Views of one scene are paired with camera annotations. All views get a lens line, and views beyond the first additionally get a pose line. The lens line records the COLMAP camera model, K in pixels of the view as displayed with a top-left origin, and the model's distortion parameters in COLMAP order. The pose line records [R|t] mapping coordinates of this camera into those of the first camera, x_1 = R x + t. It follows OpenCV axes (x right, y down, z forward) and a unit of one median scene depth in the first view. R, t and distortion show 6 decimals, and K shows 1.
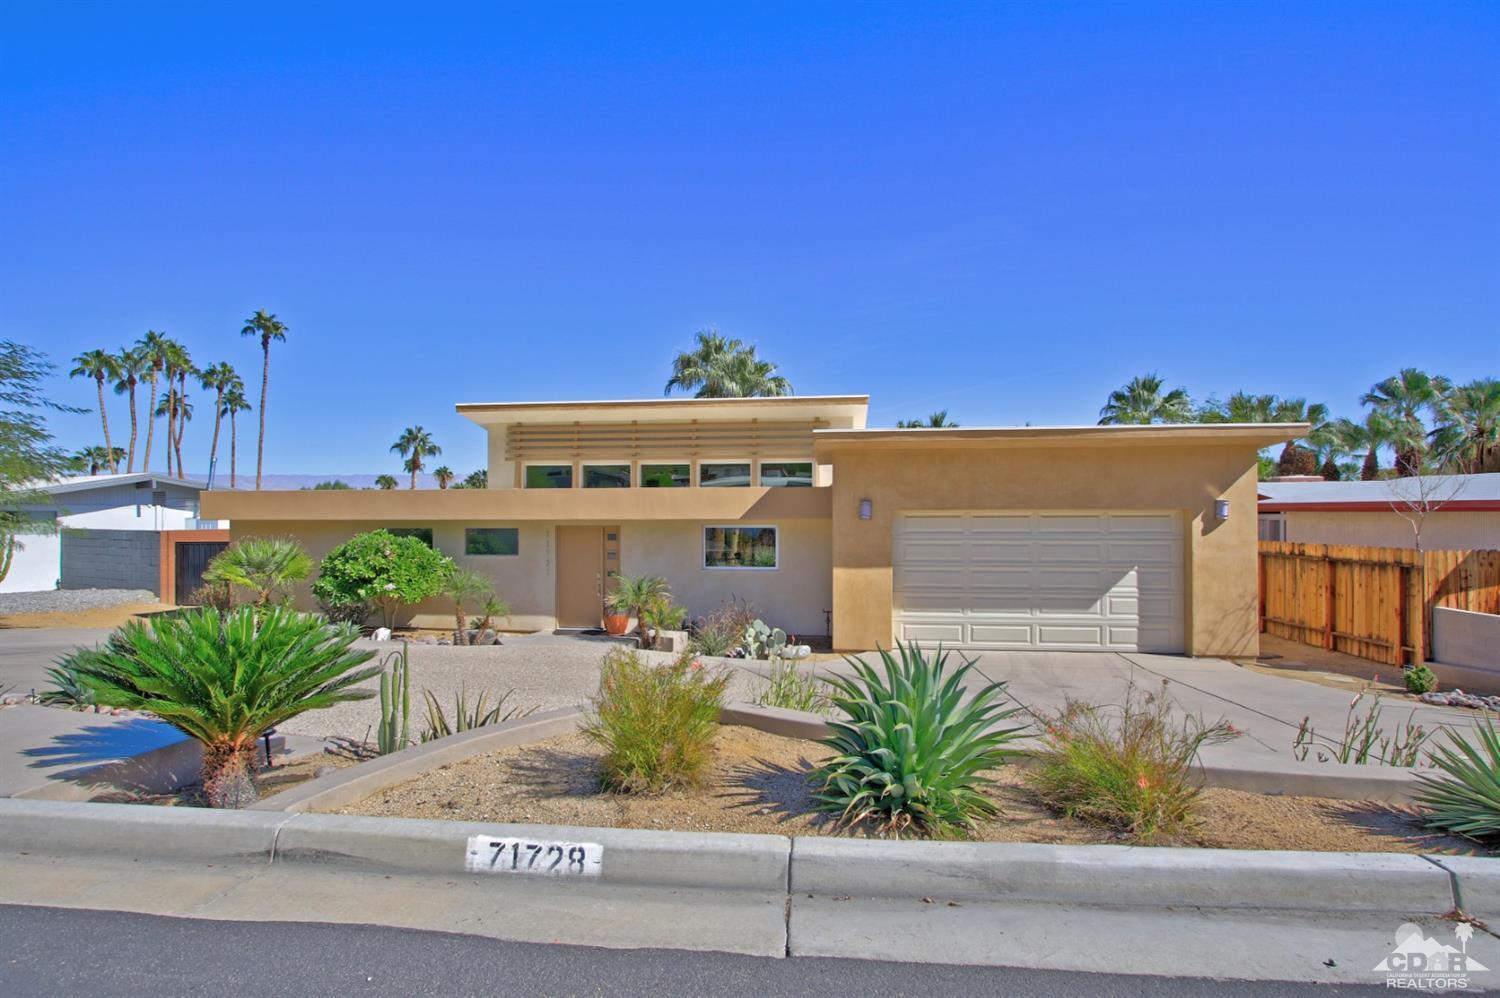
lens RADIAL K [[767.1, 0, 743.3], [0, 767.1, 503.1], [0, 0, 1]] dist [-0.014404, 0.003889]
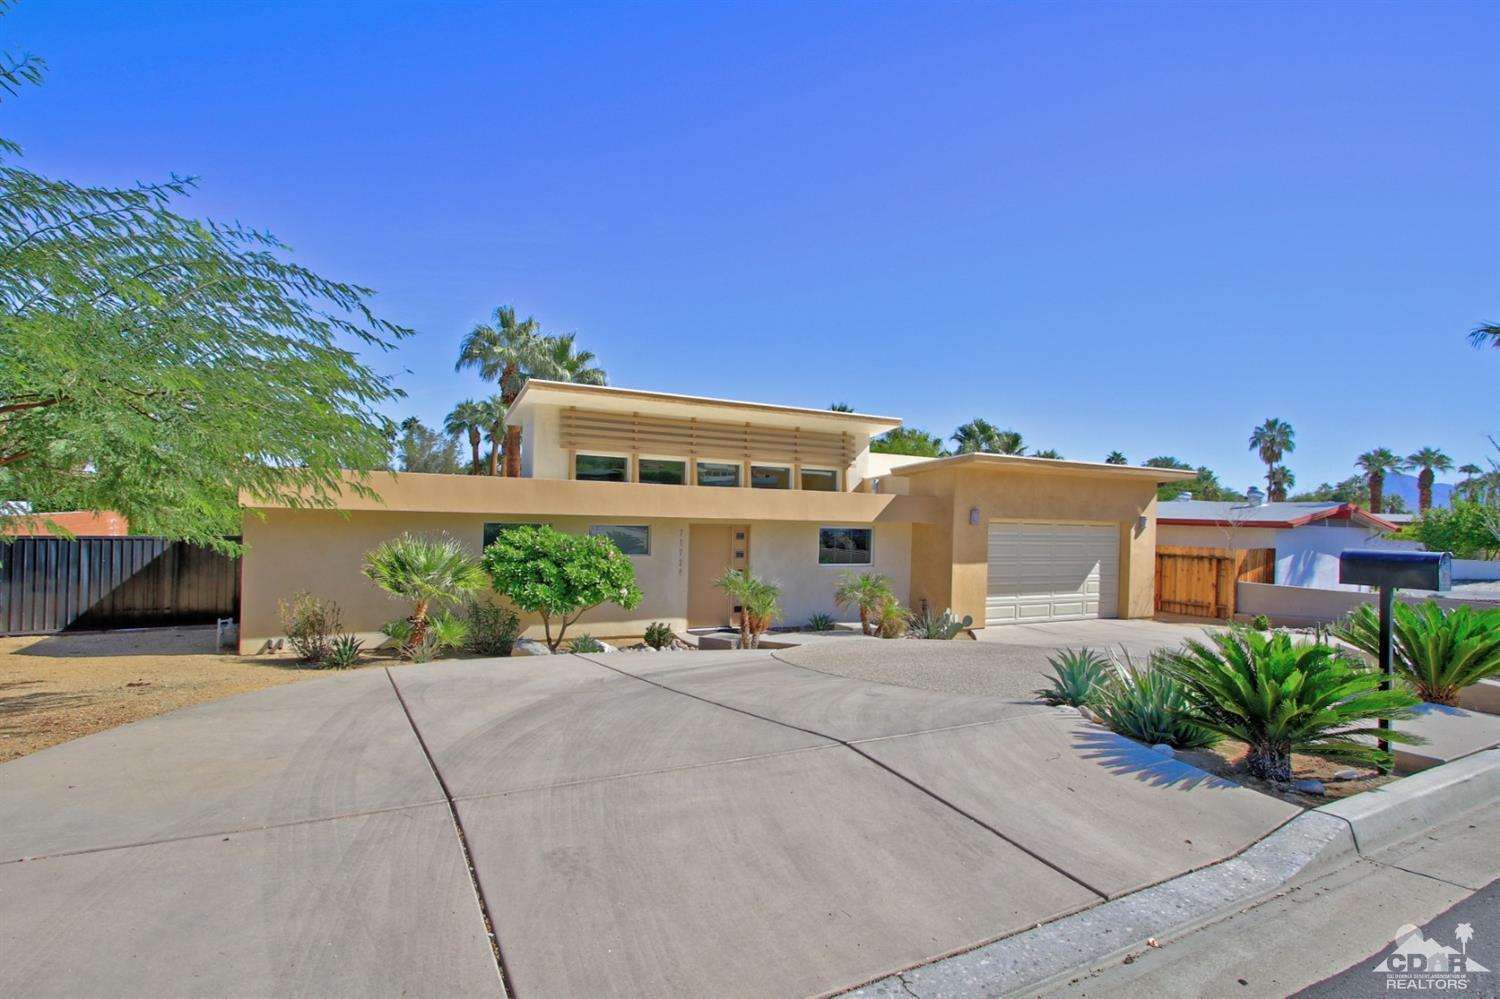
lens RADIAL K [[767.1, 0, 755.9], [0, 767.1, 503.7], [0, 0, 1]] dist [-0.014404, 0.003889]
pose [[0.808653, 0.031239, 0.587456, -0.846581], [-0.038556, 0.999256, -0.000065, 0.000548], [-0.587022, -0.022598, 0.809256, 0.195165]]
